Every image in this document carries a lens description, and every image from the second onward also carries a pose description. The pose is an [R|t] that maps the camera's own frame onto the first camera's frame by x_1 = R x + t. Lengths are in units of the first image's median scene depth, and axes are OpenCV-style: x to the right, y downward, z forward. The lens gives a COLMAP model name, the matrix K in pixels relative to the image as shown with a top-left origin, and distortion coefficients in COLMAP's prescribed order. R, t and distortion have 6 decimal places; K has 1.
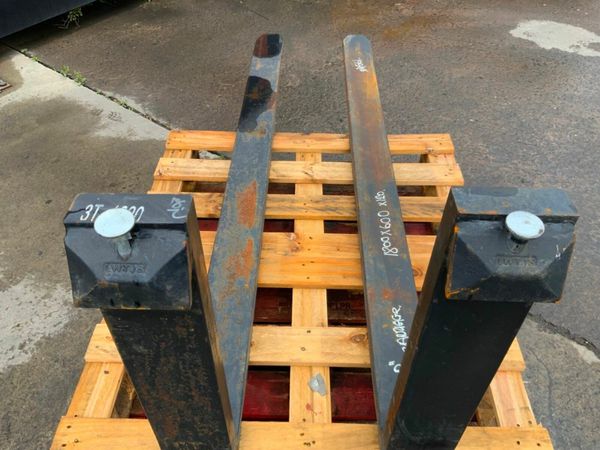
lens RADIAL K [[496.5, 0, 298.2], [0, 496.5, 225.2], [0, 0, 1]] dist [0.053914, -0.099437]
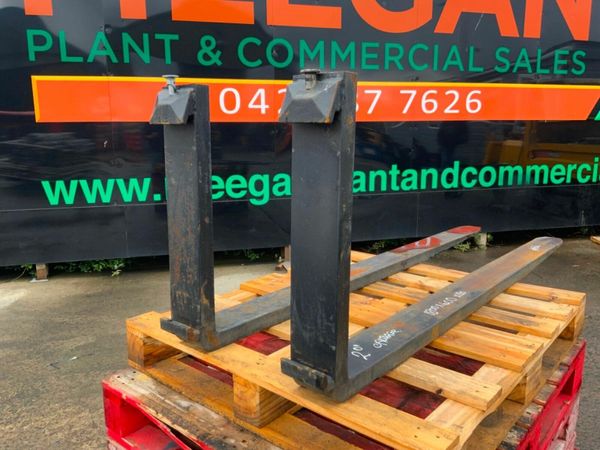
lens RADIAL K [[496.5, 0, 303.1], [0, 496.5, 221.8], [0, 0, 1]] dist [0.053914, -0.099437]
pose [[0.780390, 0.109548, -0.615622, 0.408554], [-0.434185, 0.803423, -0.407426, 0.304117], [0.449972, 0.585245, 0.674547, 0.015143]]
